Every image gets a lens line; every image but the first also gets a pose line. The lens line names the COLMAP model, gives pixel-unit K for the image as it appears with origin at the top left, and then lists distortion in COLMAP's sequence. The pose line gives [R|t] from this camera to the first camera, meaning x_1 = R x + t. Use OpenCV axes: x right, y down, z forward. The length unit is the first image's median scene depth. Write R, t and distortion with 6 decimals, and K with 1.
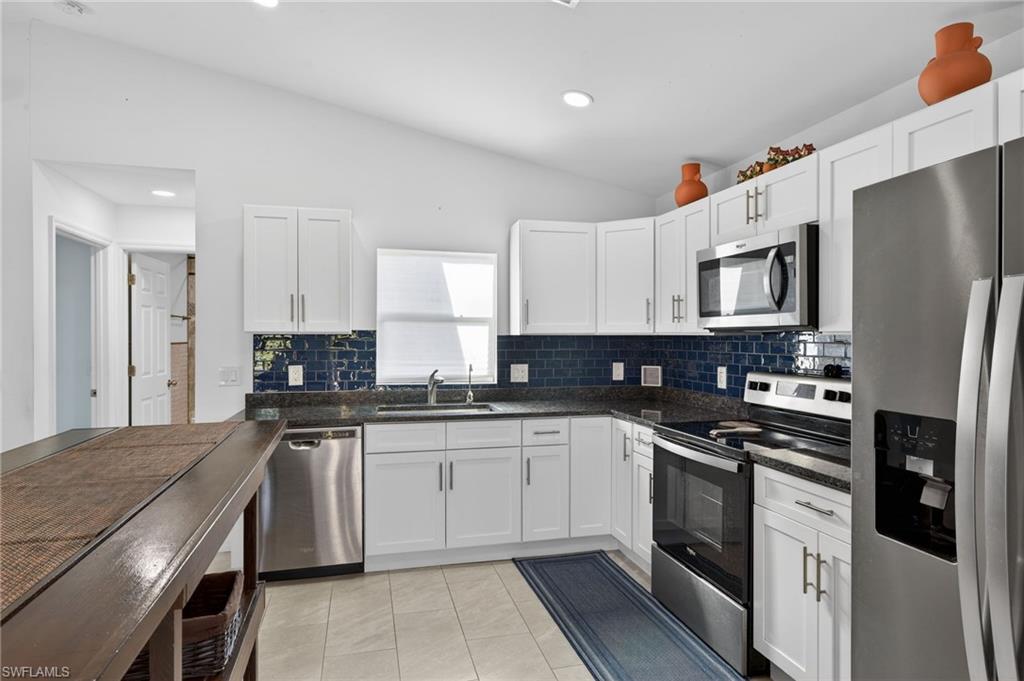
lens RADIAL K [[596.3, 0, 507.8], [0, 596.3, 337.8], [0, 0, 1]] dist [-0.000836, 0.000117]
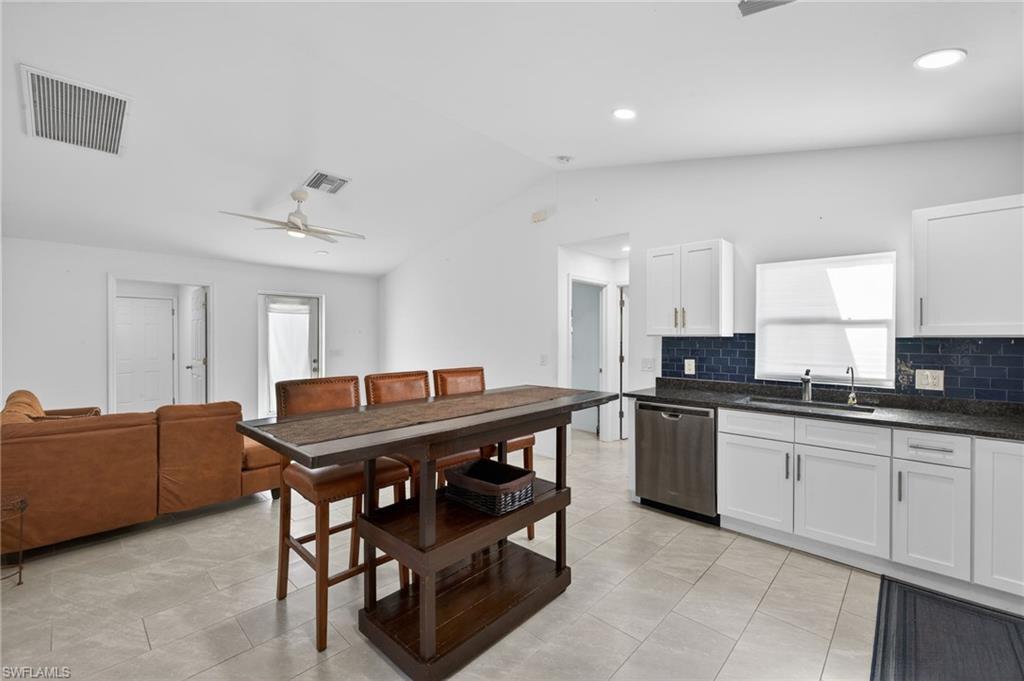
lens RADIAL K [[433.7, 0, 511.1], [0, 433.7, 342.2], [0, 0, 1]] dist [0.005287, 0.000135]
pose [[0.515080, 0.009500, -0.857089, 0.284093], [-0.007218, 0.999951, 0.006745, 0.003175], [0.857111, 0.002713, 0.515124, 0.139105]]
